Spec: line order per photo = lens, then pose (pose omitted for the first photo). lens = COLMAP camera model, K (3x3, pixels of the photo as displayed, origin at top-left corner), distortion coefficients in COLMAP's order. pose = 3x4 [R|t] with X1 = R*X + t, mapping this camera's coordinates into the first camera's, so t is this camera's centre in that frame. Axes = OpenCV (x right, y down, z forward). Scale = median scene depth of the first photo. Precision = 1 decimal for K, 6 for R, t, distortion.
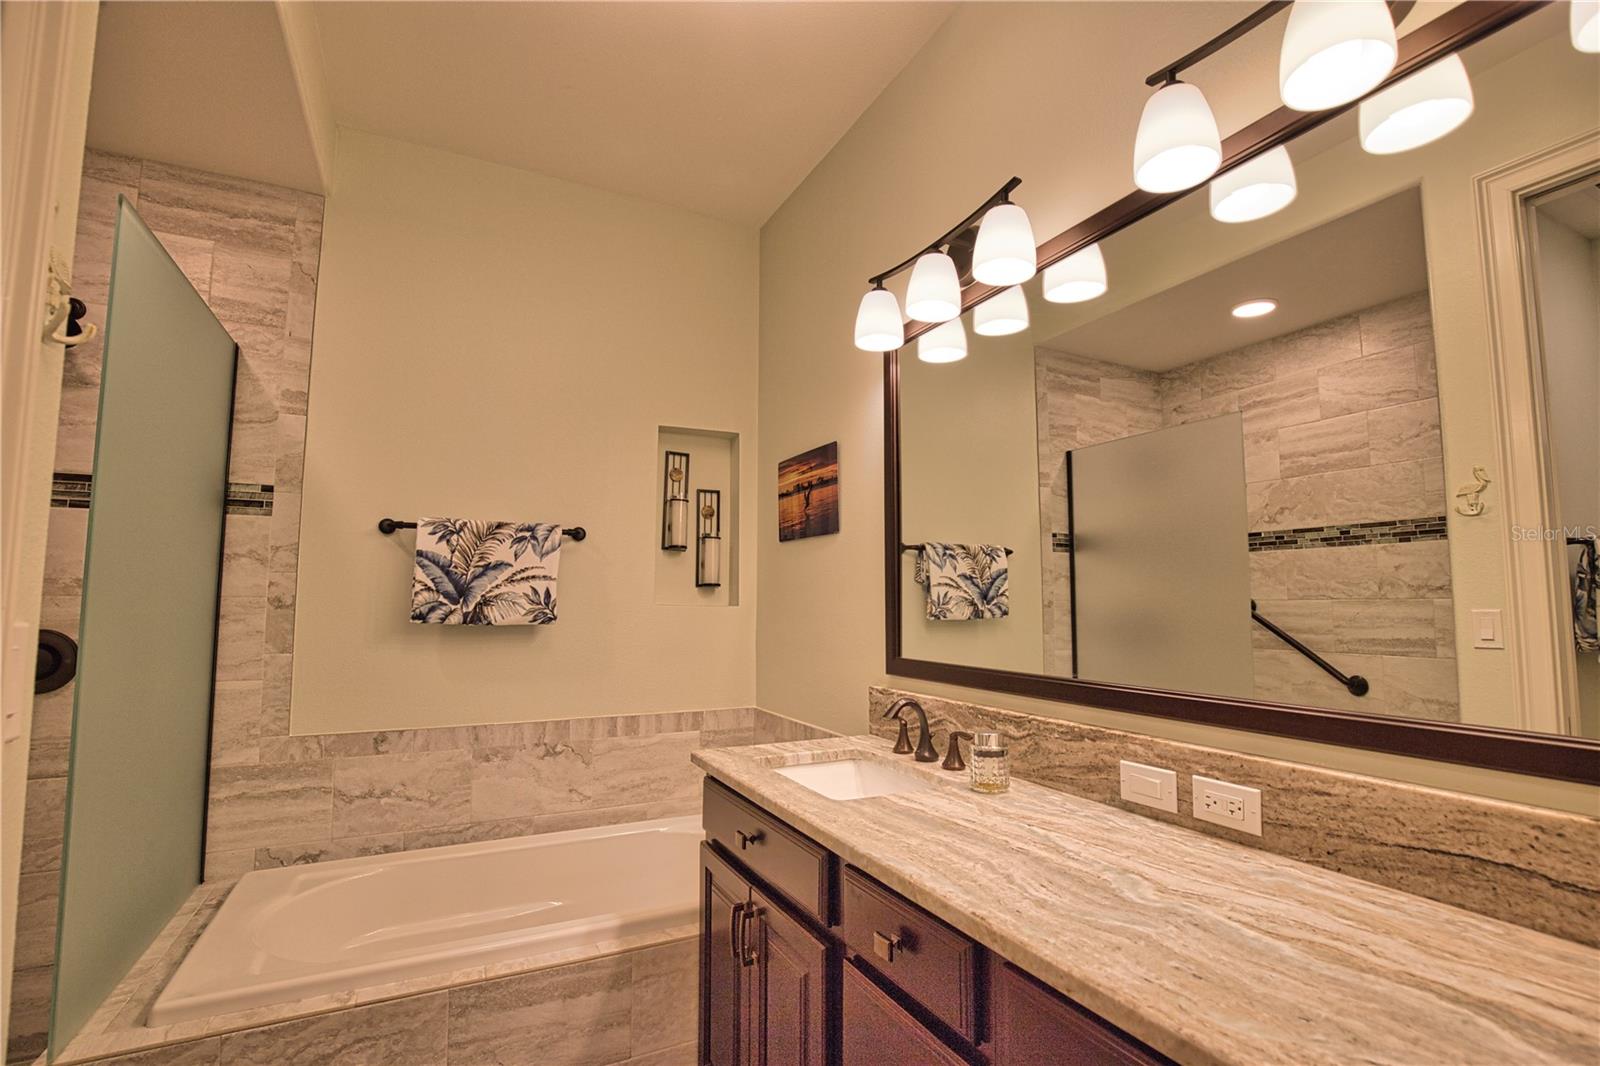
lens RADIAL K [[731.0, 0, 802.6], [0, 731.0, 532.4], [0, 0, 1]] dist [-0.031858, 0.003912]
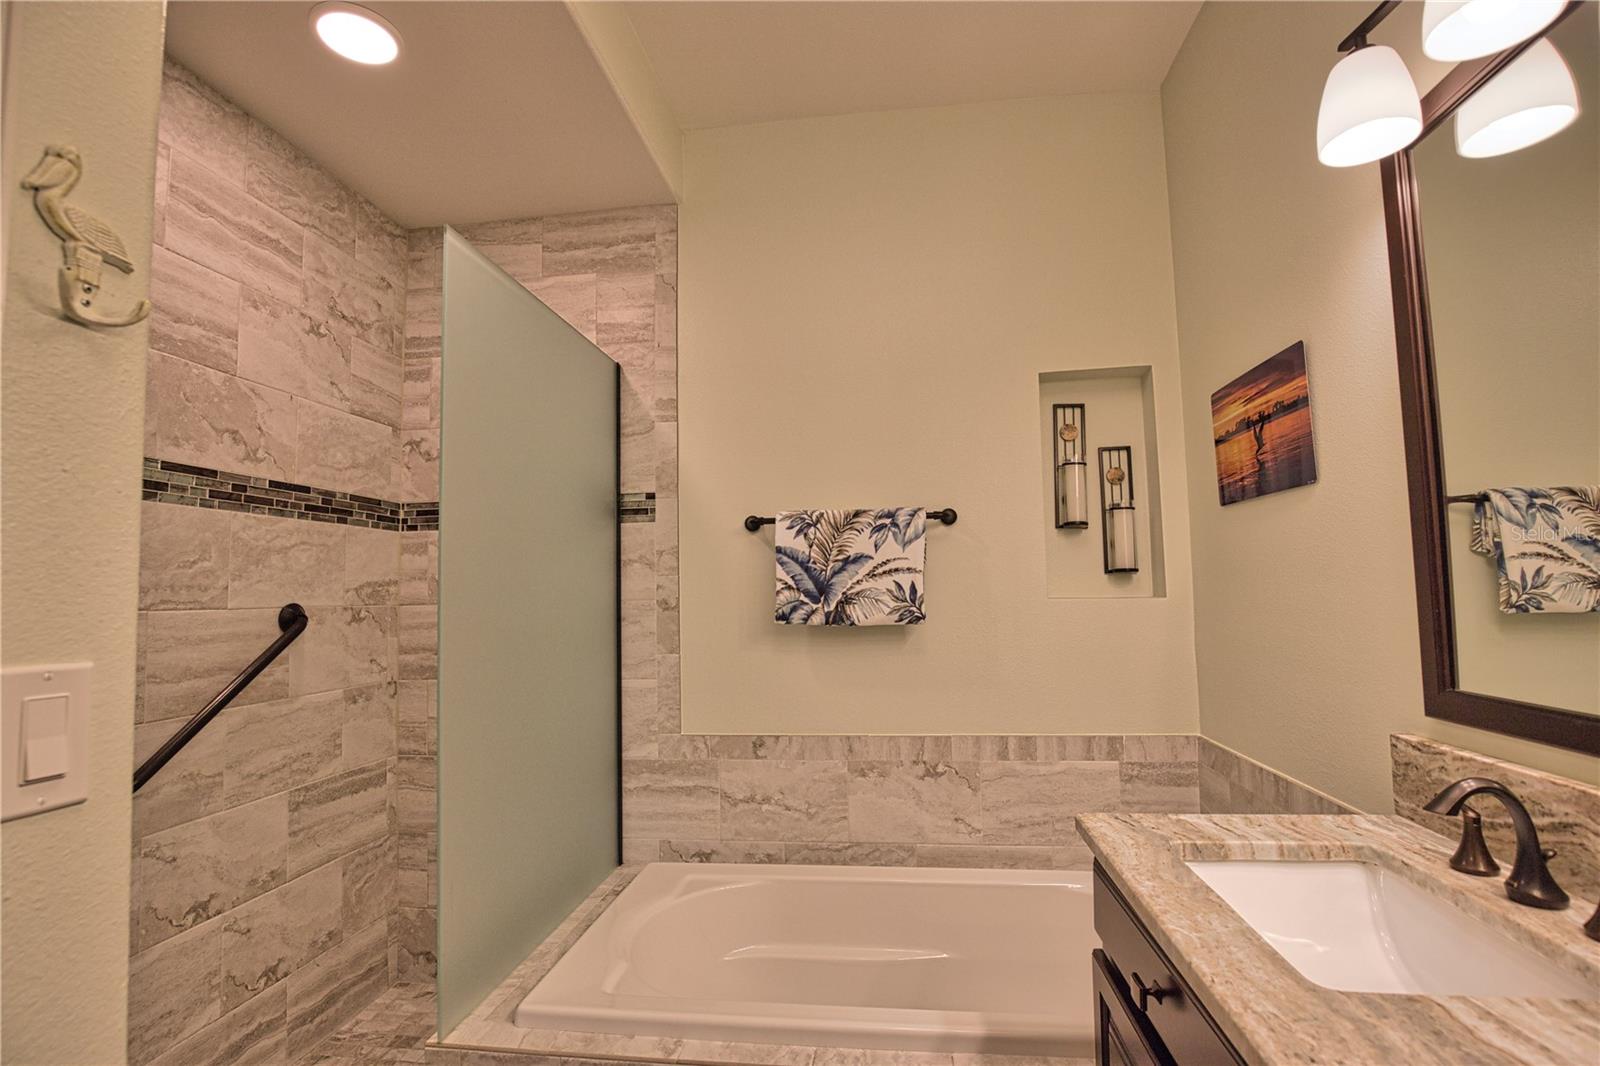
lens RADIAL K [[731.0, 0, 803.7], [0, 731.0, 542.0], [0, 0, 1]] dist [-0.031858, 0.003912]
pose [[0.829082, -0.058412, -0.556068, 0.024917], [0.075710, 0.997097, 0.008142, 0.013551], [0.553977, -0.048850, 0.831097, 0.232735]]
